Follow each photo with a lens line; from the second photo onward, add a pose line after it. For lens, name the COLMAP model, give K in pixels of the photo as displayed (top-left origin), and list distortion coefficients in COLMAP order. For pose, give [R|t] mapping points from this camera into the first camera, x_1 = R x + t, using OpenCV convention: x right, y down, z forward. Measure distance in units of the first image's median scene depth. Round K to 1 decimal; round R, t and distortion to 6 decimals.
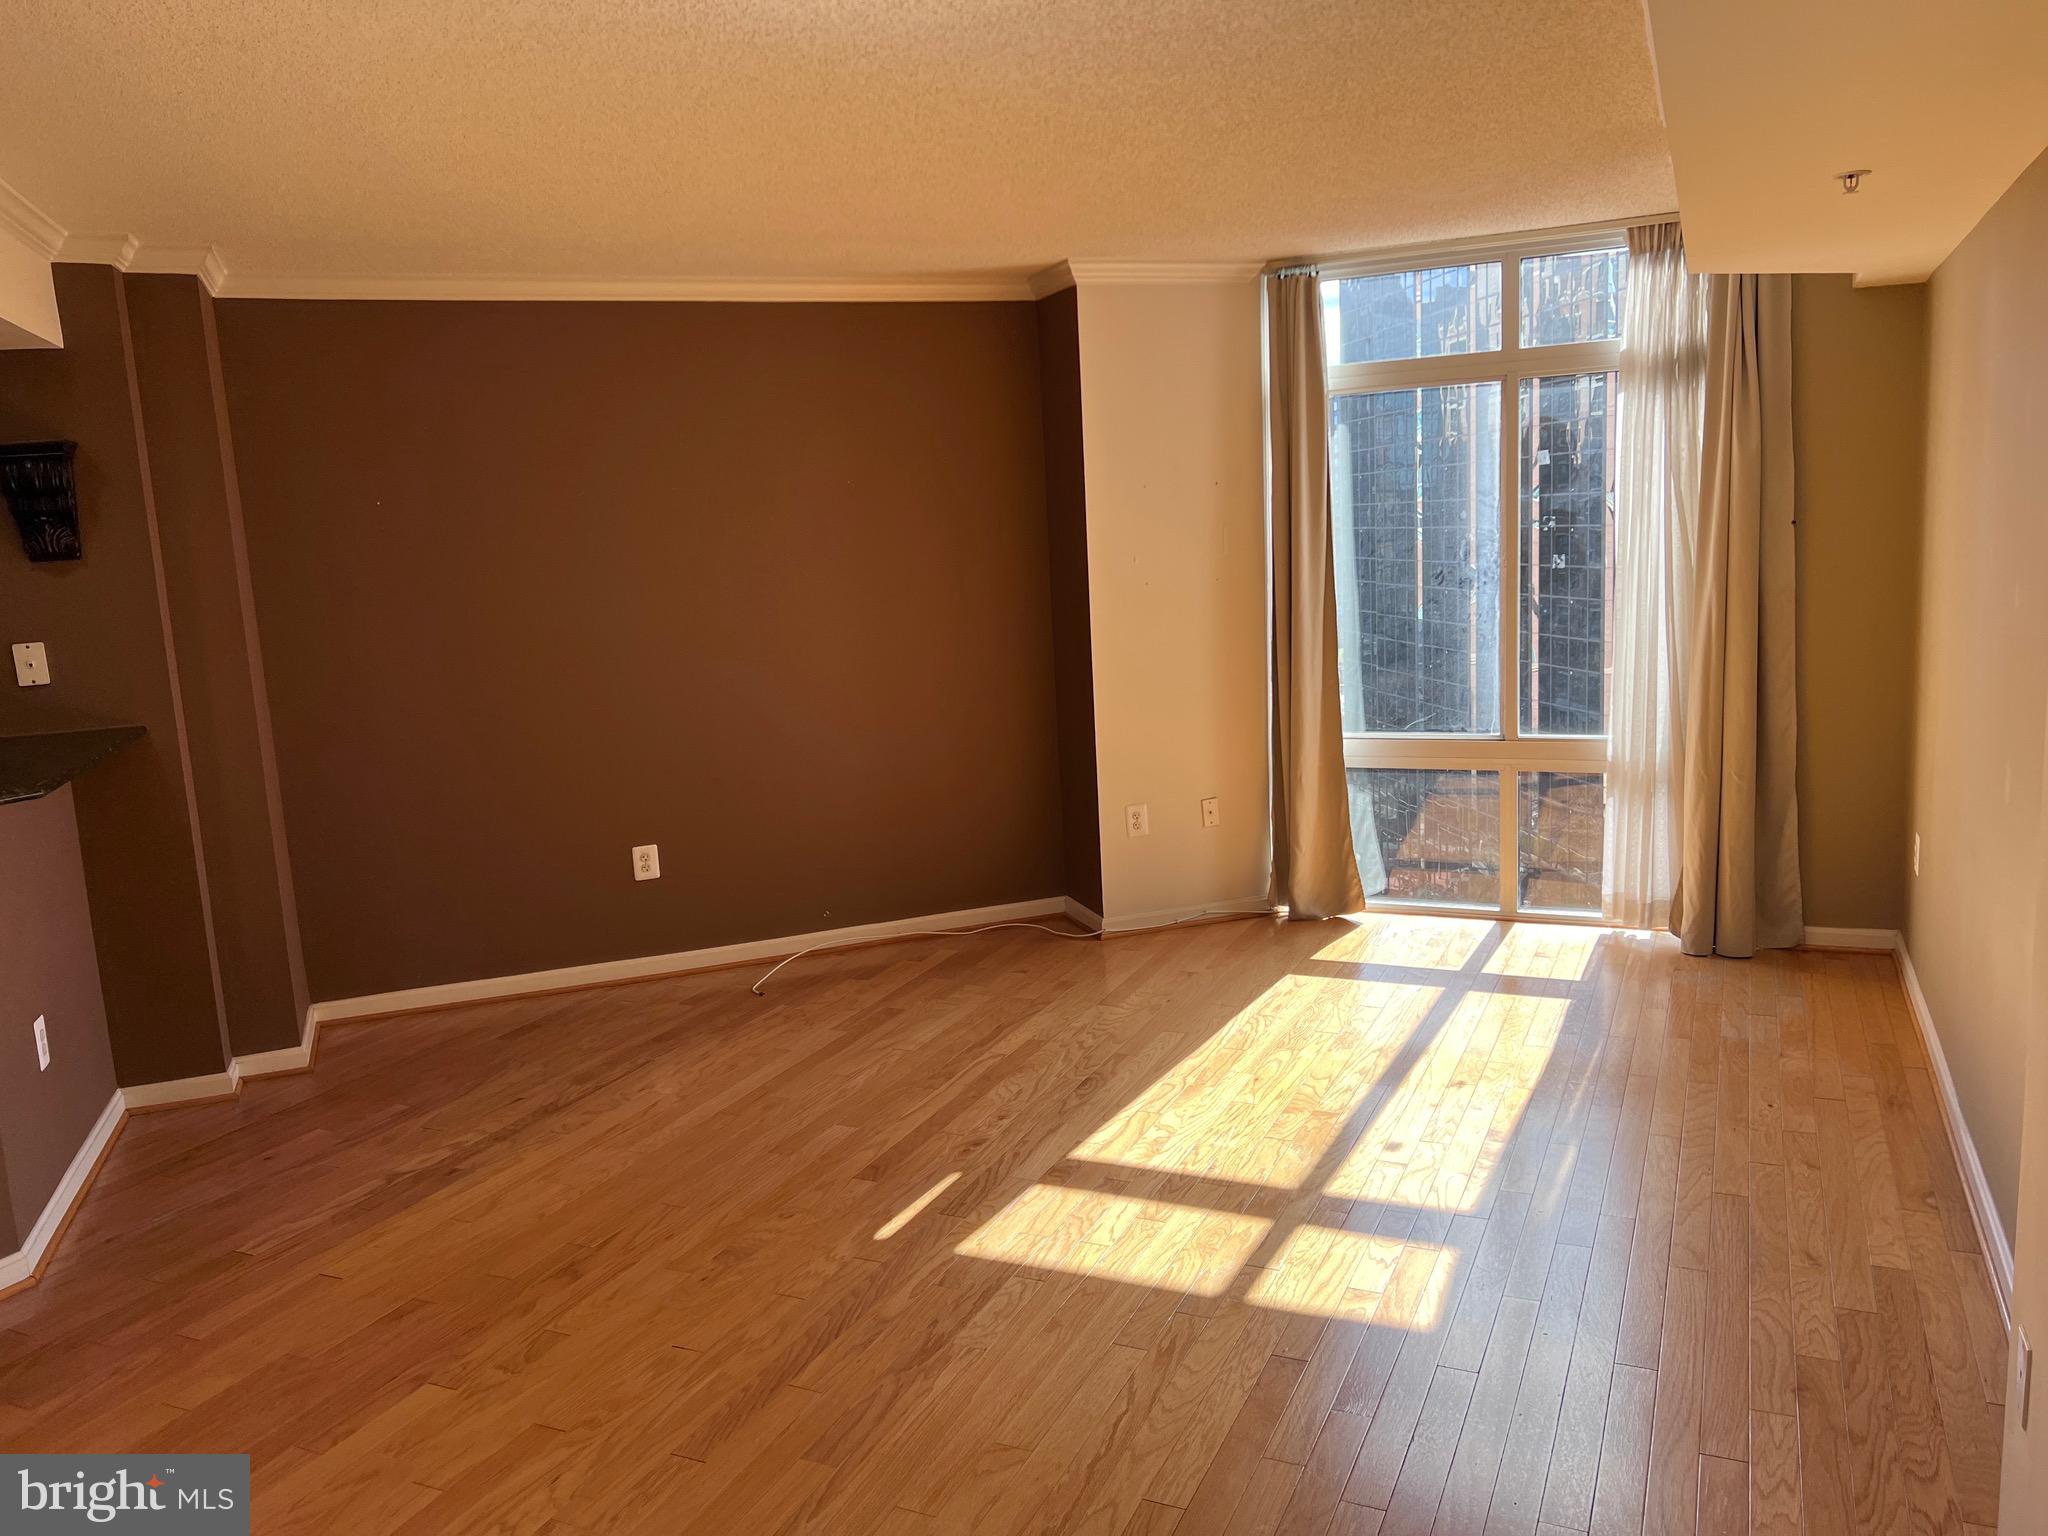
lens RADIAL K [[1524.9, 0, 1021.8], [0, 1524.9, 778.1], [0, 0, 1]] dist [0.055022, -0.063501]
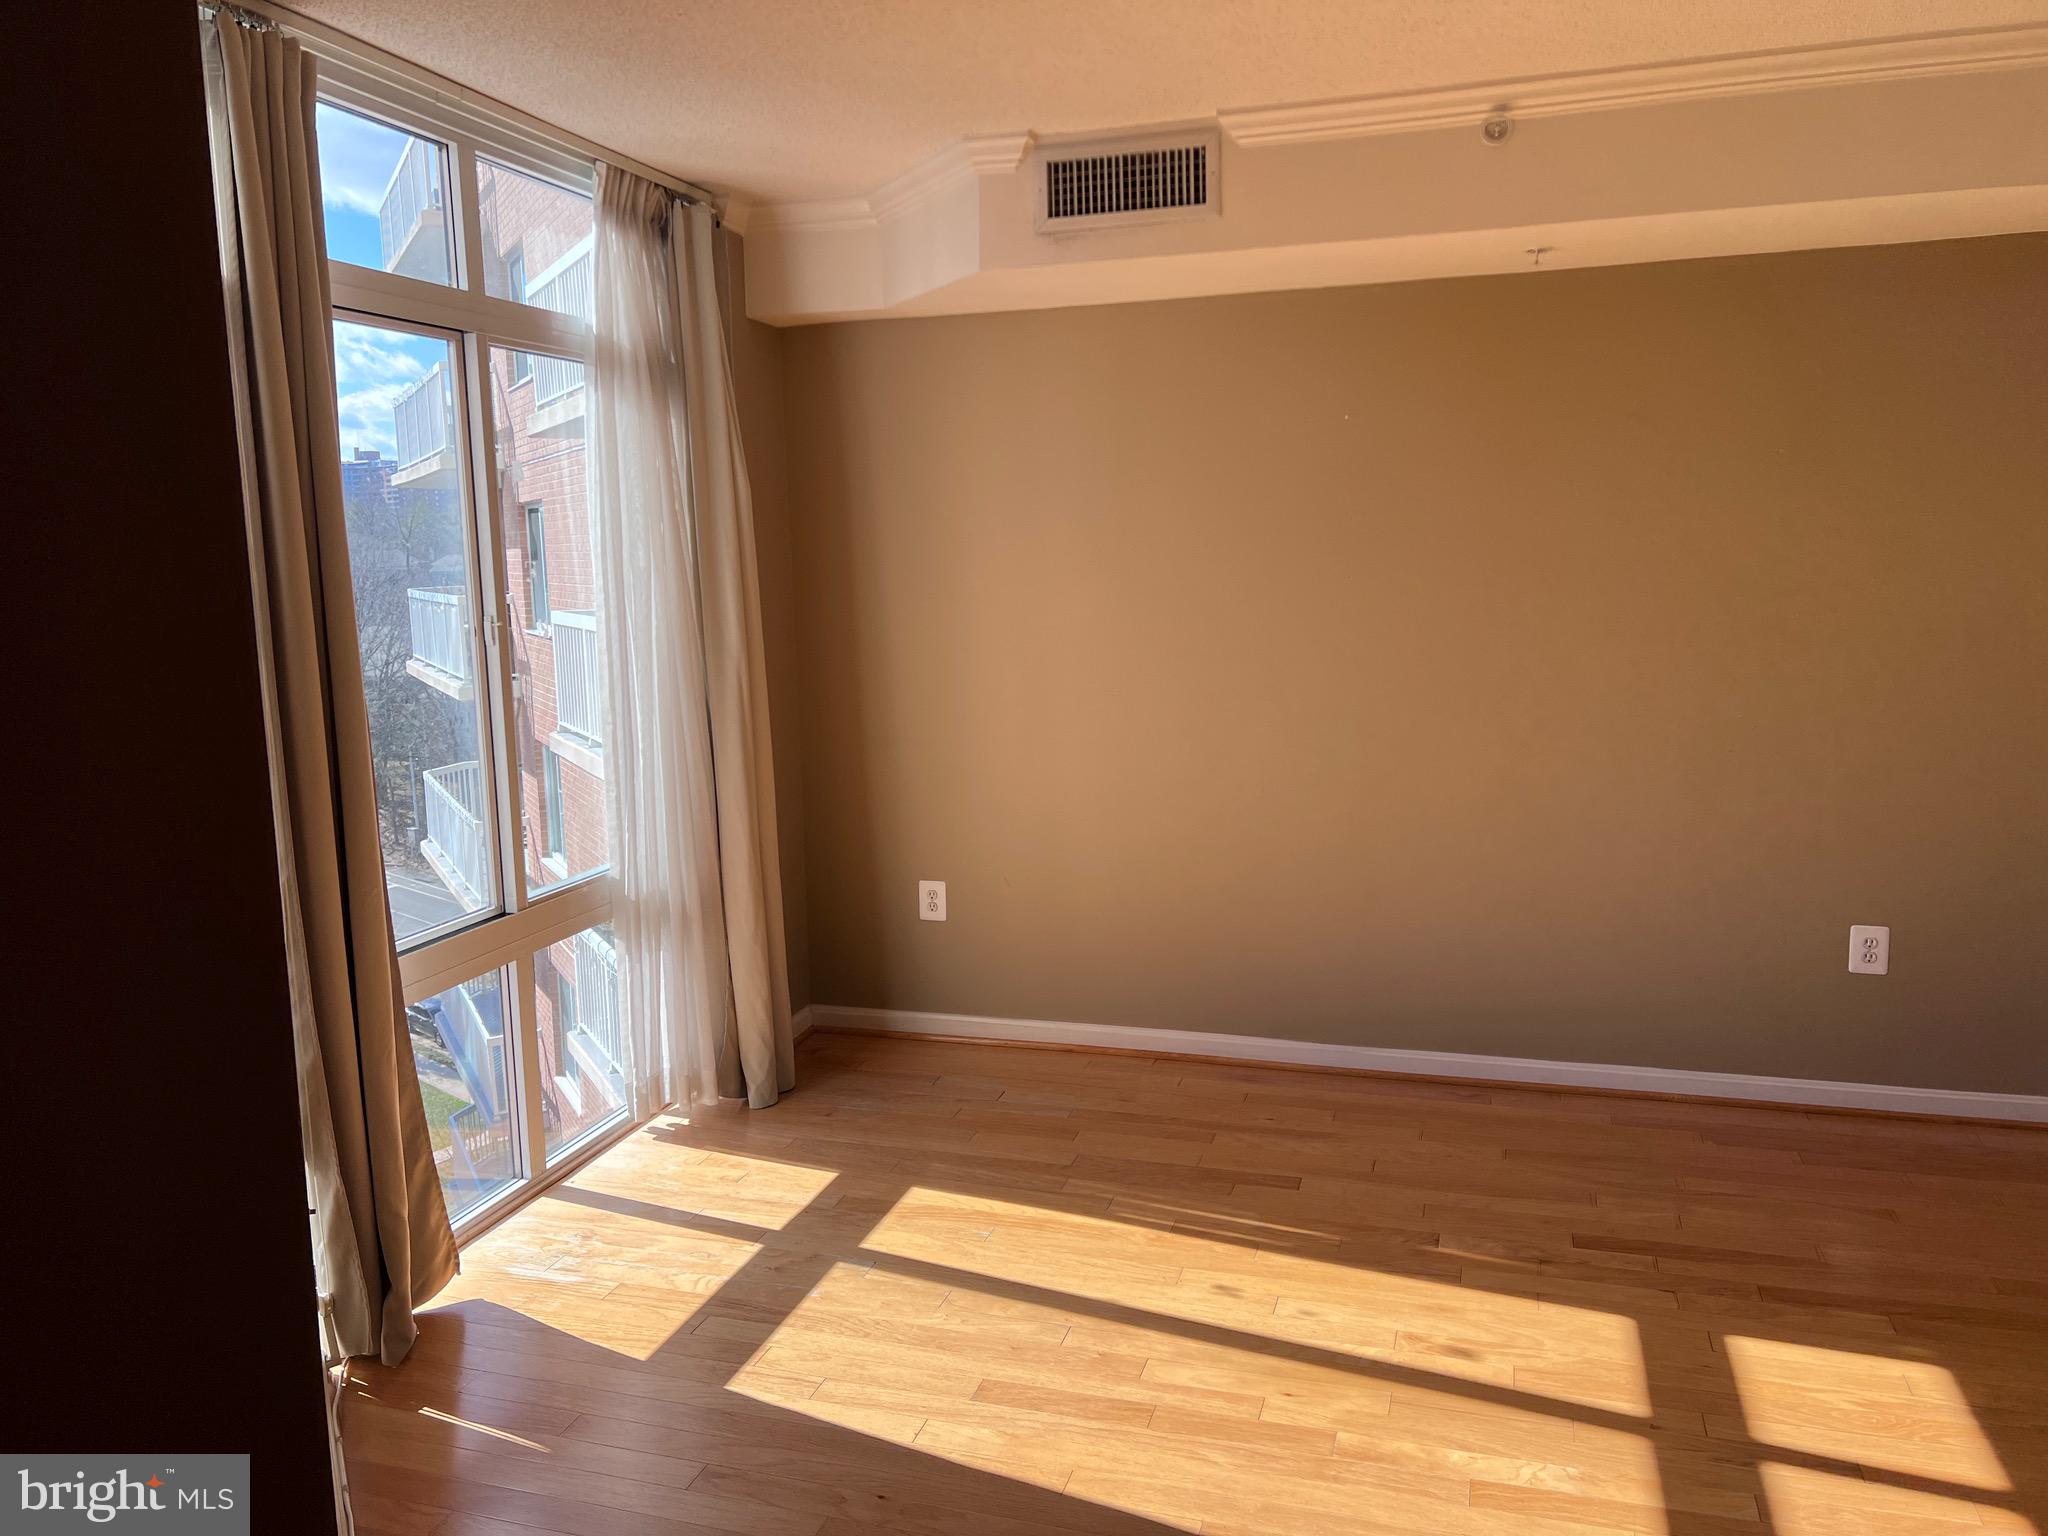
lens RADIAL K [[1552.4, 0, 1023.6], [0, 1552.4, 765.8], [0, 0, 1]] dist [0.063482, -0.069845]
pose [[-0.133992, -0.087451, 0.987116, -0.468957], [0.191171, 0.975107, 0.112337, -0.157568], [-0.972368, 0.203761, -0.113938, 1.169246]]
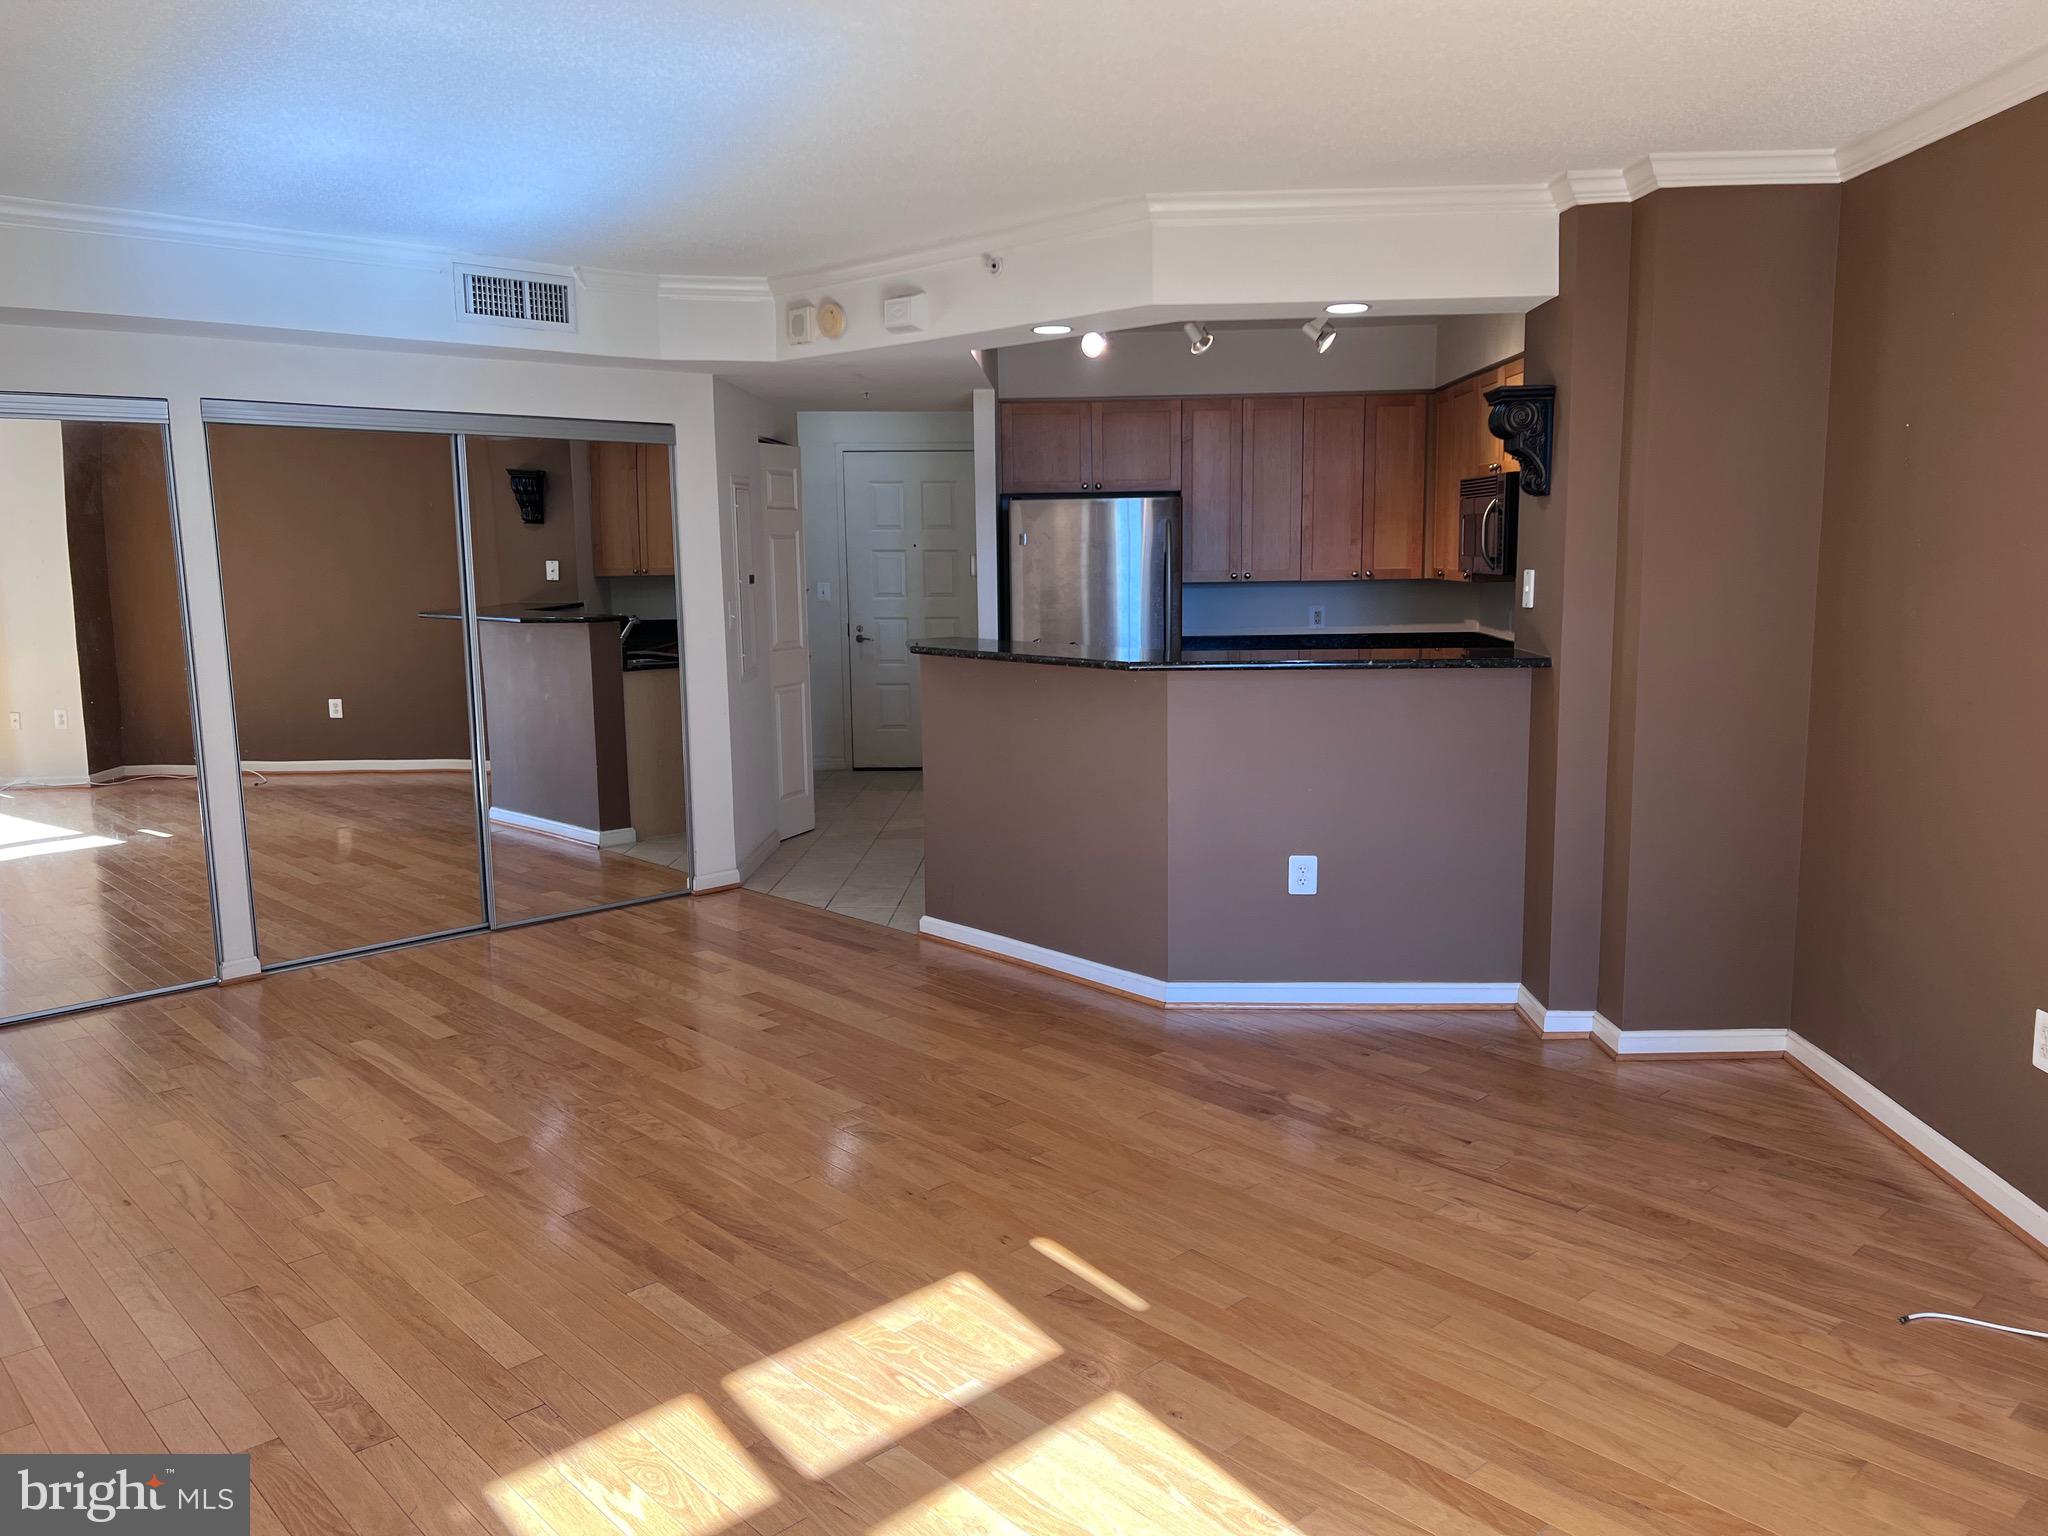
lens RADIAL K [[1524.3, 0, 1024.0], [0, 1524.3, 768.0], [0, 0, 1]] dist [0.112811, -0.200749]
pose [[-0.377924, 0.195775, -0.904901, 0.538929], [-0.119638, 0.958866, 0.257416, -0.195874], [0.918074, 0.205544, -0.338957, 1.086843]]
